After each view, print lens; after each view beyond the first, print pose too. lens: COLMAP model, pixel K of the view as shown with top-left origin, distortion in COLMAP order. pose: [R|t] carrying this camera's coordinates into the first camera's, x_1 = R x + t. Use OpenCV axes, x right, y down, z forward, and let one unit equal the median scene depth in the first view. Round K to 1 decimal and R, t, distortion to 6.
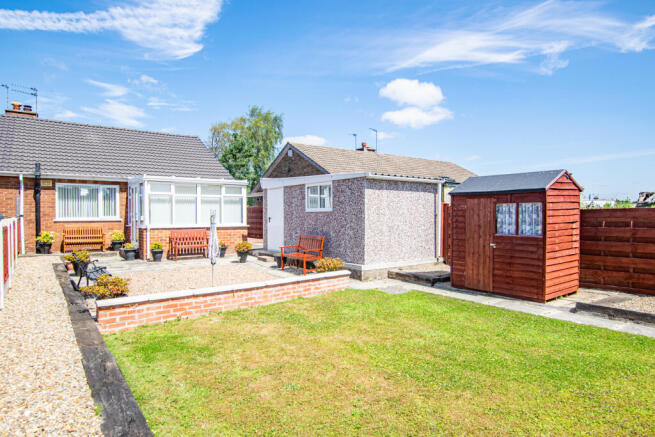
lens RADIAL K [[393.6, 0, 327.5], [0, 393.6, 218.5], [0, 0, 1]] dist [0.000393, 0.000232]
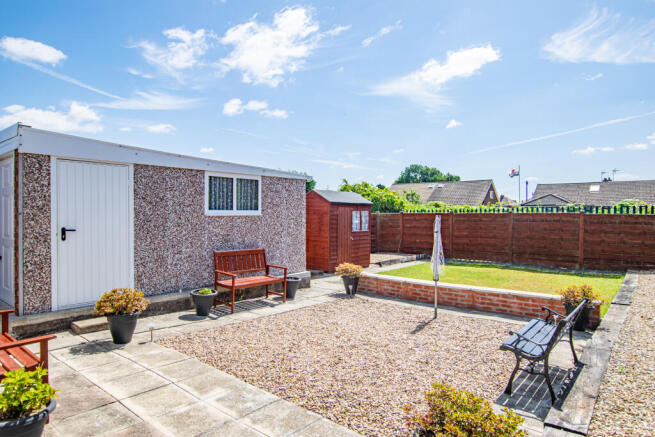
lens RADIAL K [[393.6, 0, 327.5], [0, 393.6, 218.5], [0, 0, 1]] dist [0.000393, 0.000232]
pose [[-0.226901, -0.009275, 0.973874, -0.748674], [0.007496, 0.999908, 0.011269, -0.019359], [-0.973889, 0.009857, -0.226811, 1.025925]]
